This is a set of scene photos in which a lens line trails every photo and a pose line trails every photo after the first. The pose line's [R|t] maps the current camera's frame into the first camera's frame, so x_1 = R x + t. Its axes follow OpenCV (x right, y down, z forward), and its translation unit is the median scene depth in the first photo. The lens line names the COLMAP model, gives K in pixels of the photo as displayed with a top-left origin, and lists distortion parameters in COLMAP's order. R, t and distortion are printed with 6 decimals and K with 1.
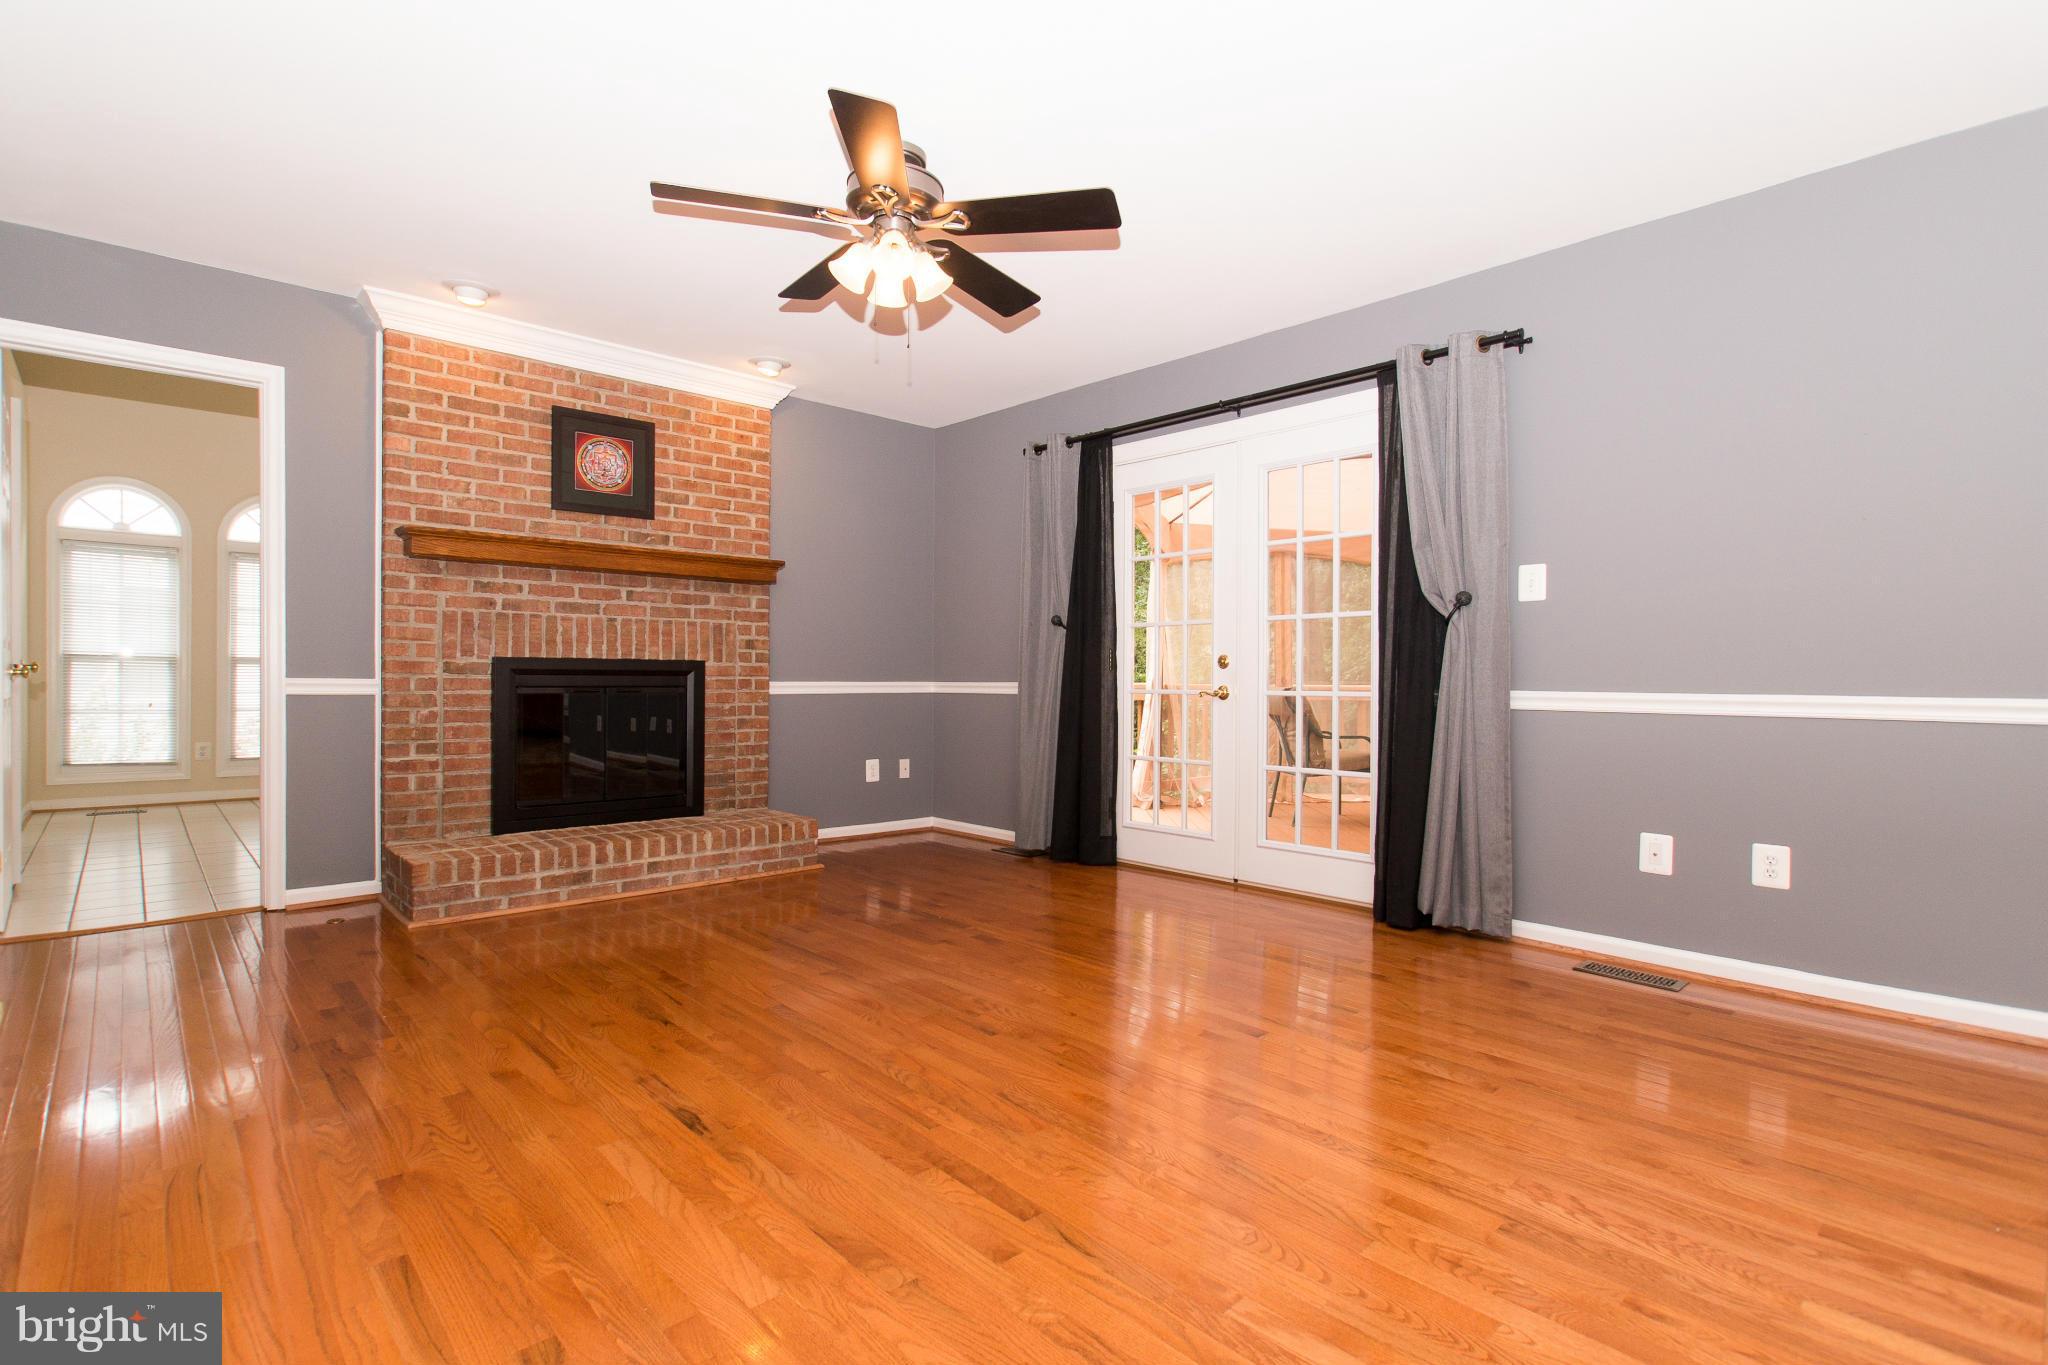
lens RADIAL K [[973.6, 0, 1009.5], [0, 973.6, 685.9], [0, 0, 1]] dist [-0.022341, 0.015804]
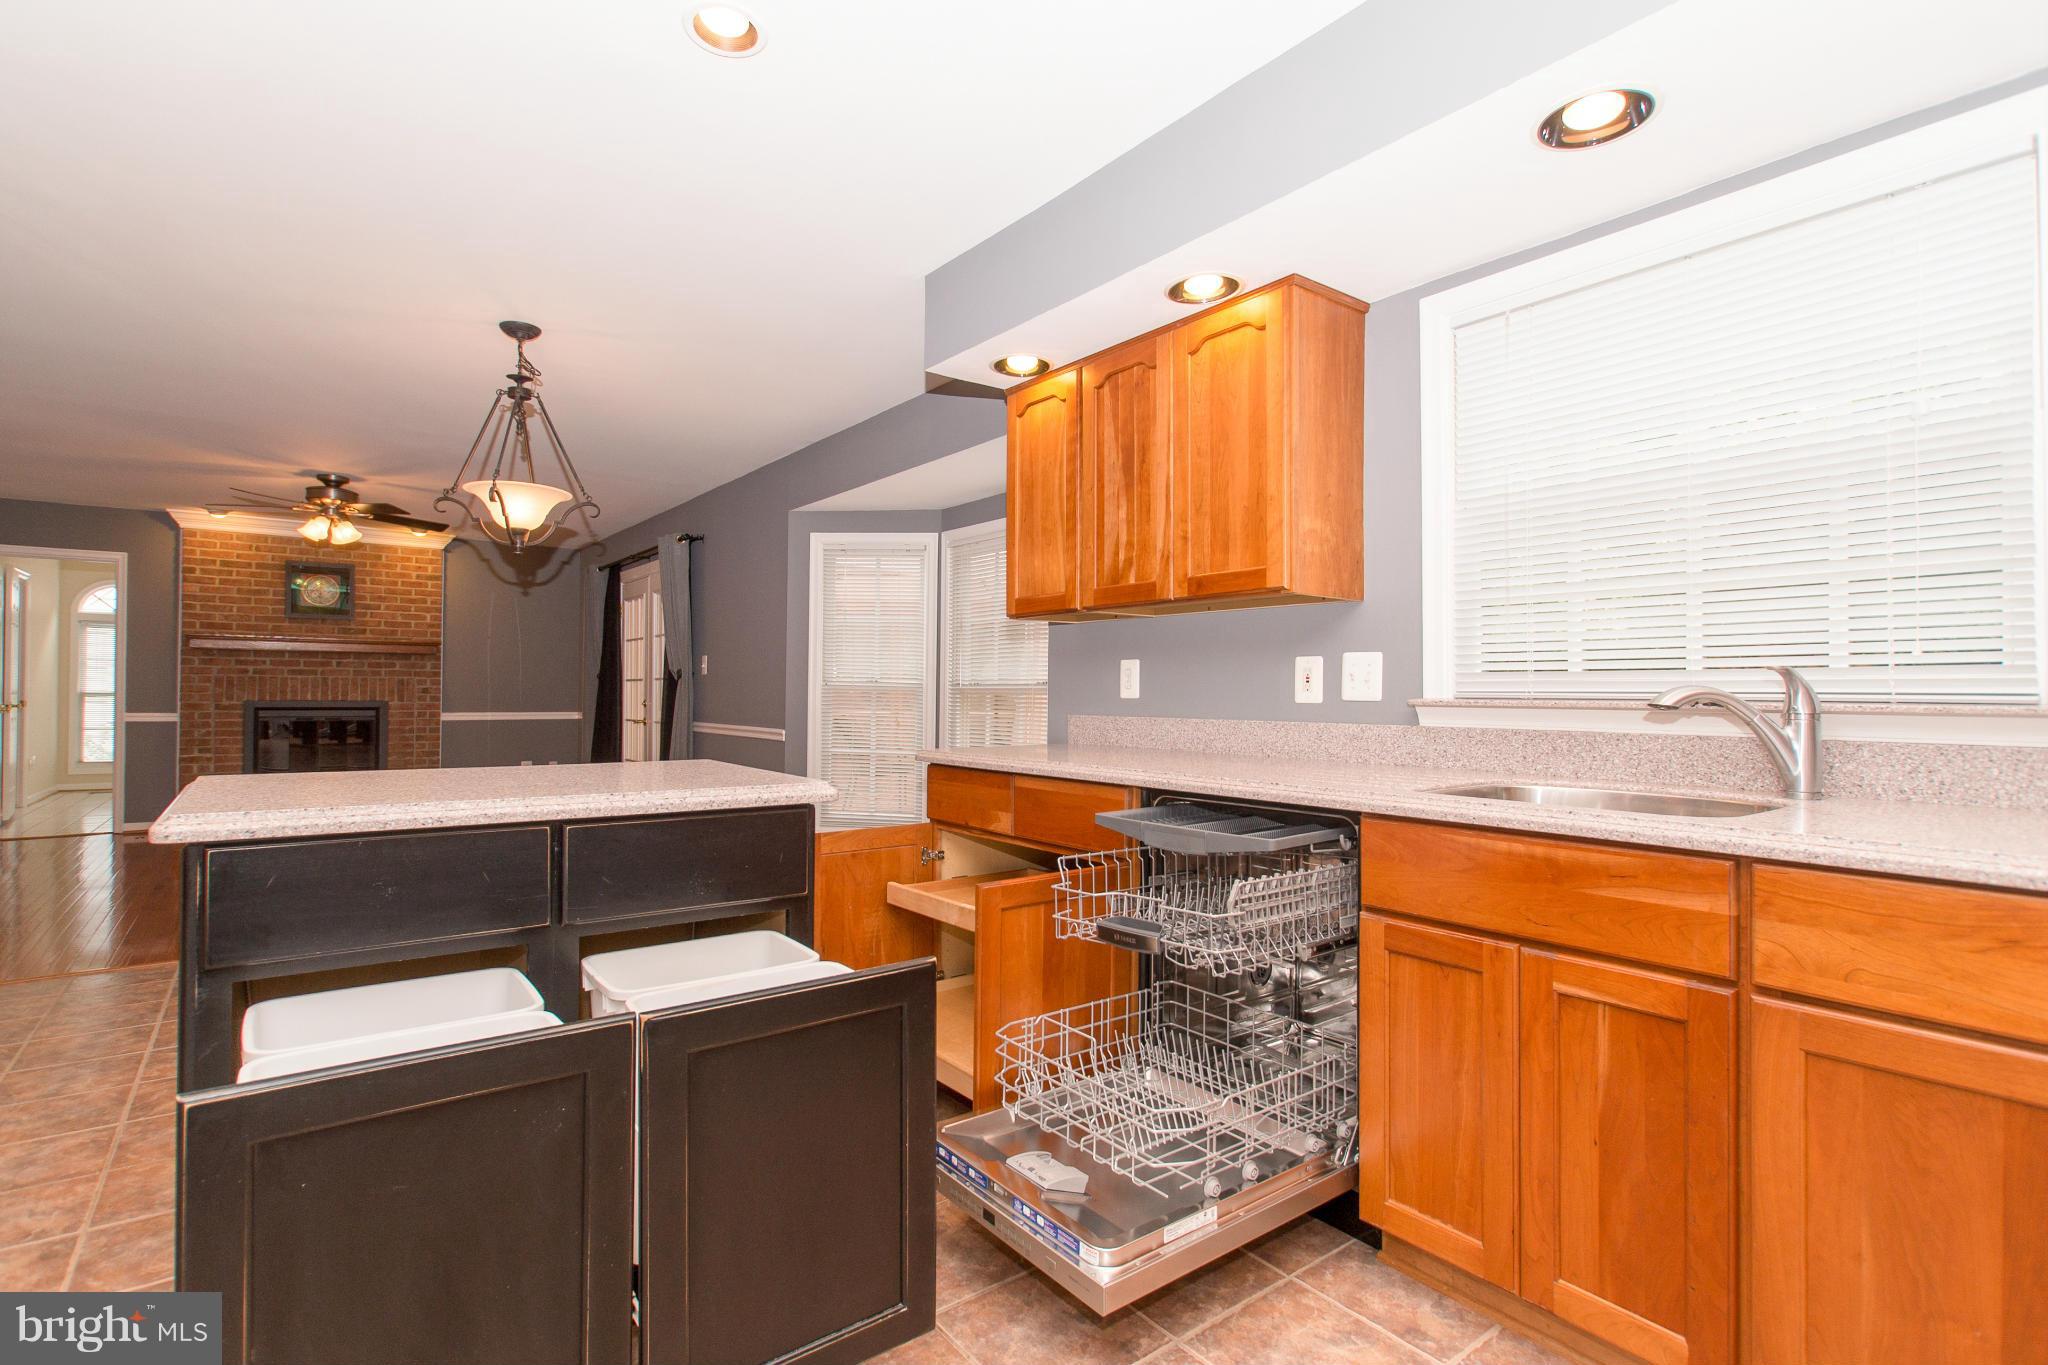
lens RADIAL K [[973.6, 0, 1009.5], [0, 973.6, 685.9], [0, 0, 1]] dist [-0.022341, 0.015804]
pose [[0.995666, -0.000092, -0.093000, 1.045235], [-0.001639, 0.999827, -0.018542, -0.025628], [0.092986, 0.018614, 0.995493, -0.664169]]
